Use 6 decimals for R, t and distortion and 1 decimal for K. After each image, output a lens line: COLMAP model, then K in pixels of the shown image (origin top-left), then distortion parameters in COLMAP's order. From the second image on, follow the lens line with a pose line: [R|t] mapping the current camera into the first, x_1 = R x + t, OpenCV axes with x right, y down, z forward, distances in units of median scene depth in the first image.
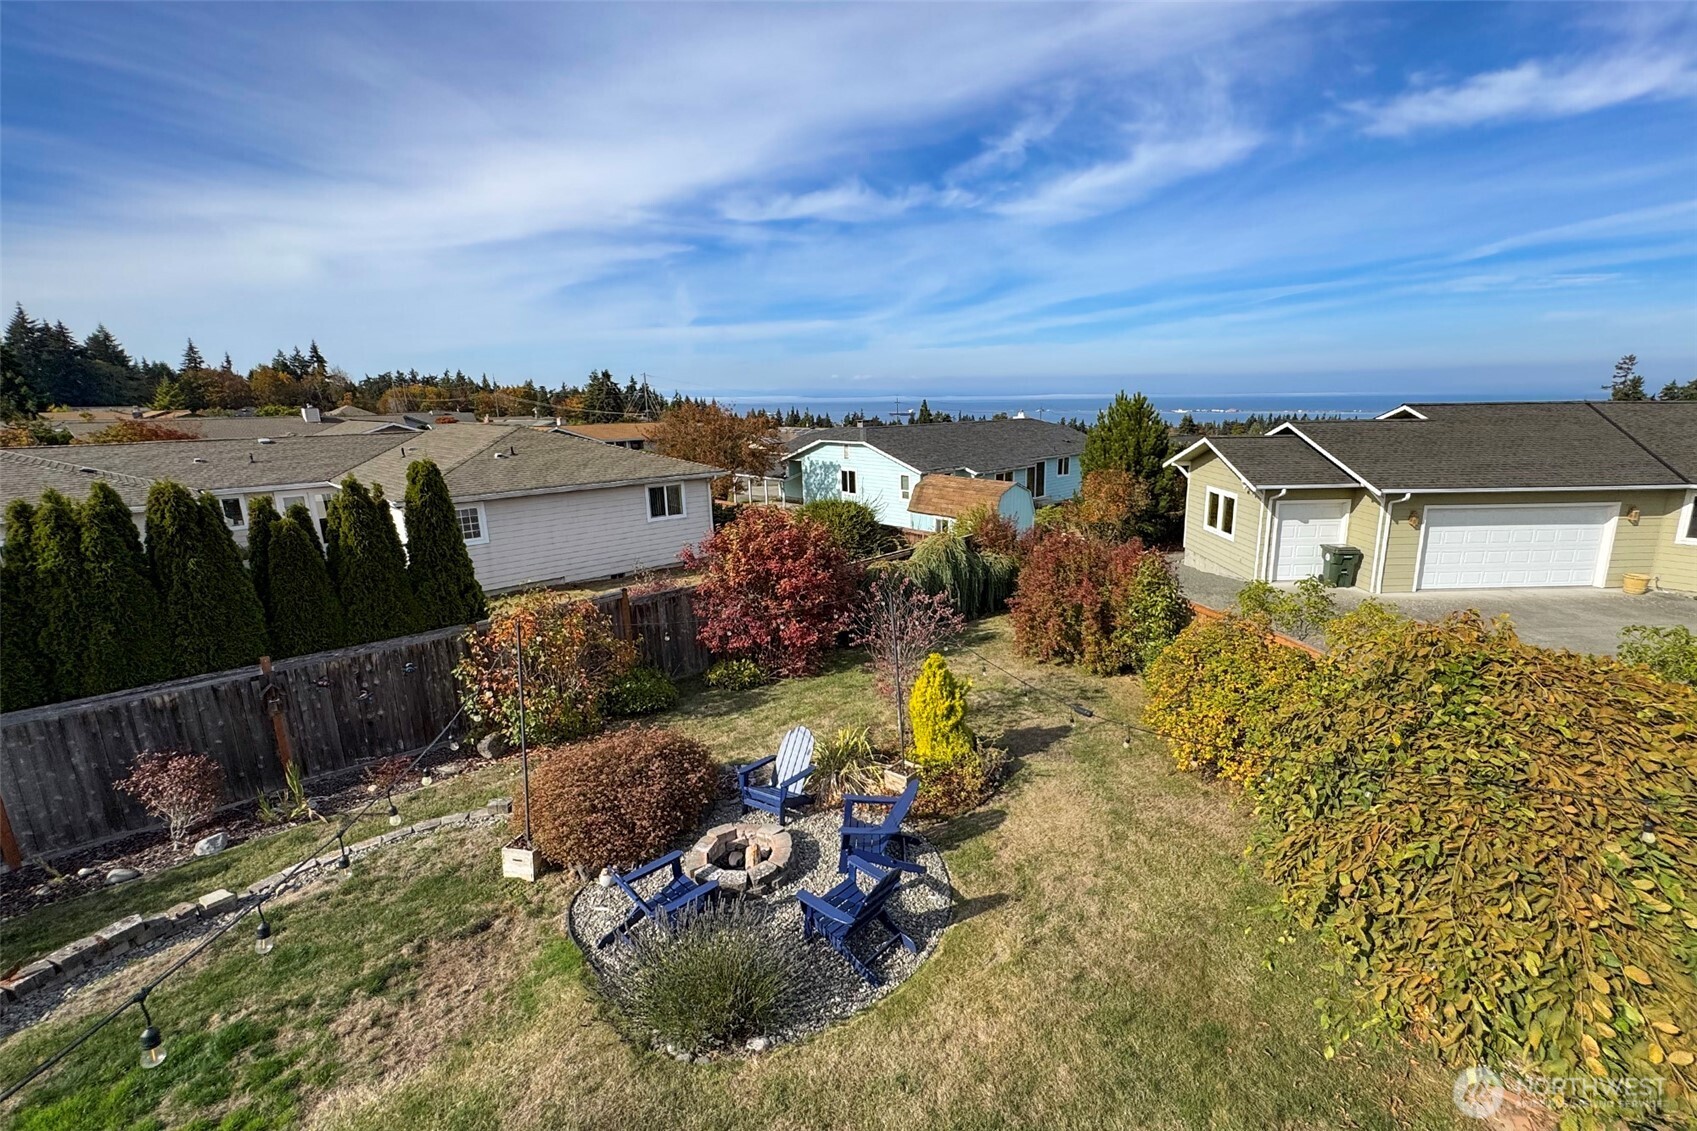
lens RADIAL K [[713.4, 0, 849.5], [0, 713.4, 590.7], [0, 0, 1]] dist [0.001226, -0.000997]
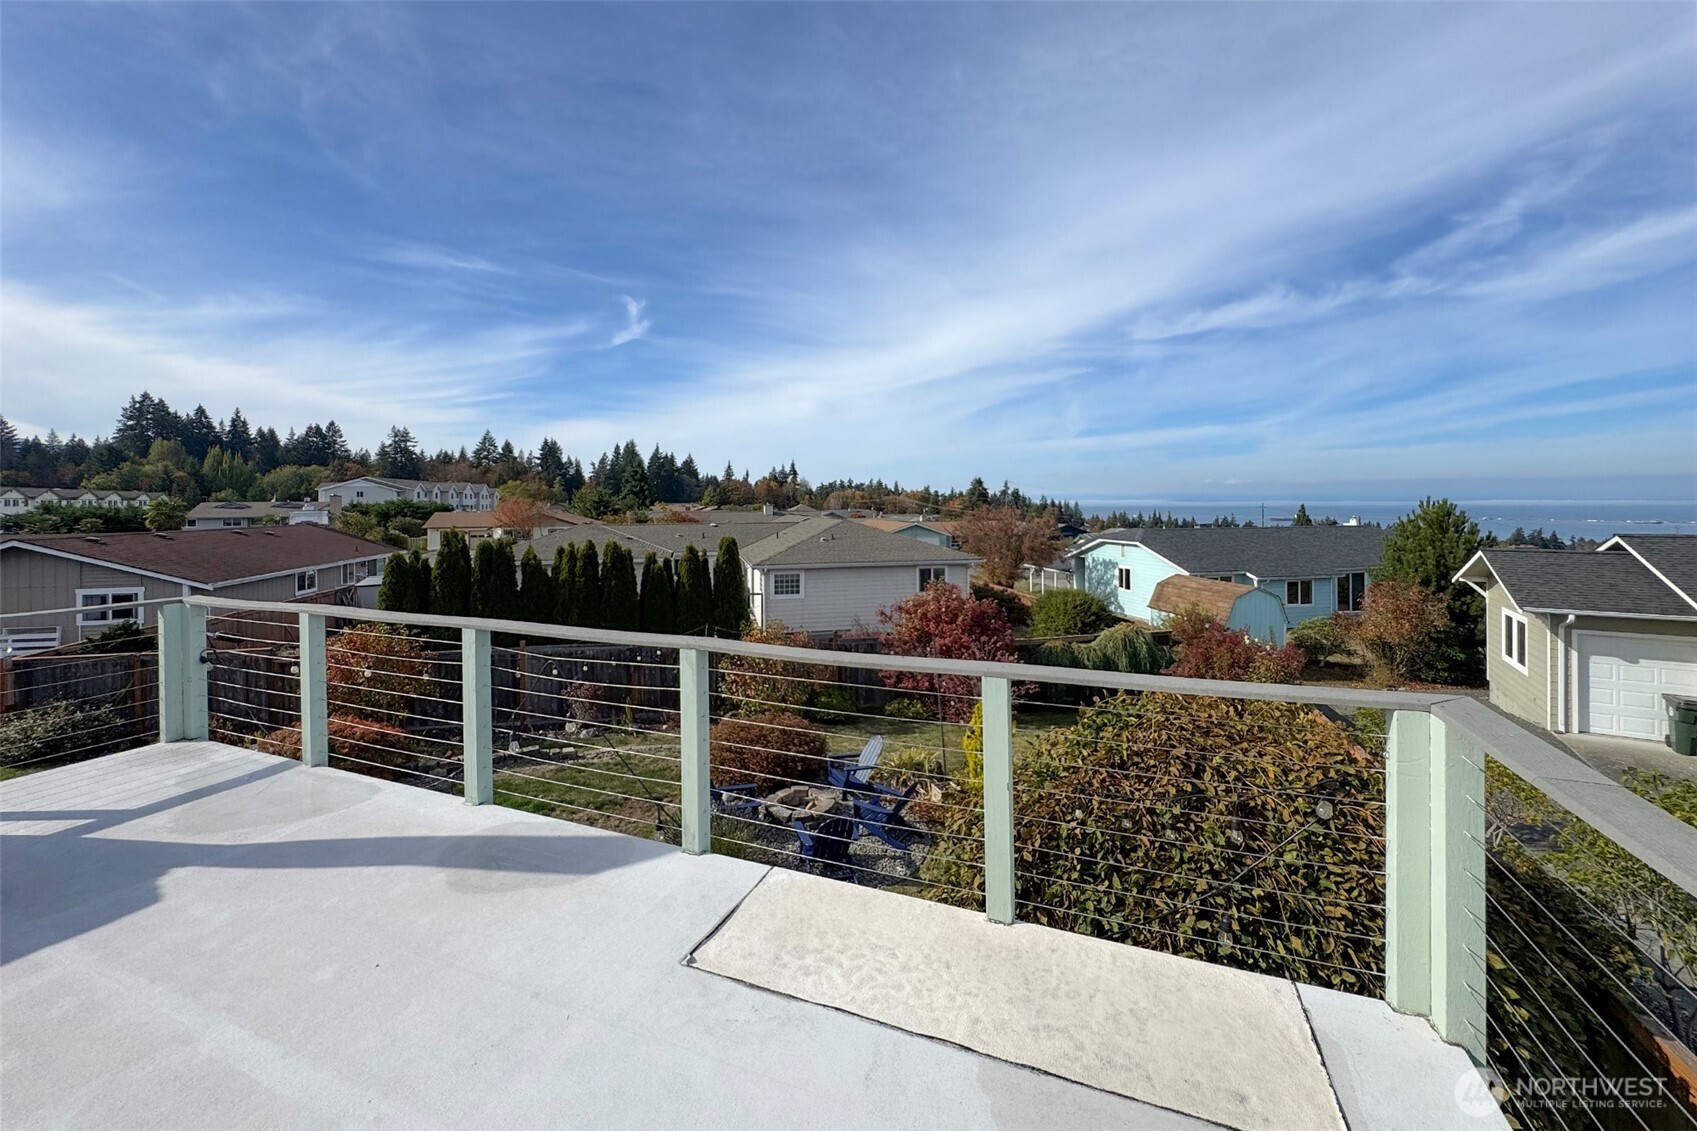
lens RADIAL K [[691.3, 0, 848.5], [0, 691.3, 565.5], [0, 0, 1]] dist [-0.000913, 0.002486]
pose [[0.826355, 0.060587, -0.559881, 0.122084], [-0.154364, 0.980486, -0.121731, 0.008535], [0.541580, 0.187019, 0.819582, -0.034589]]
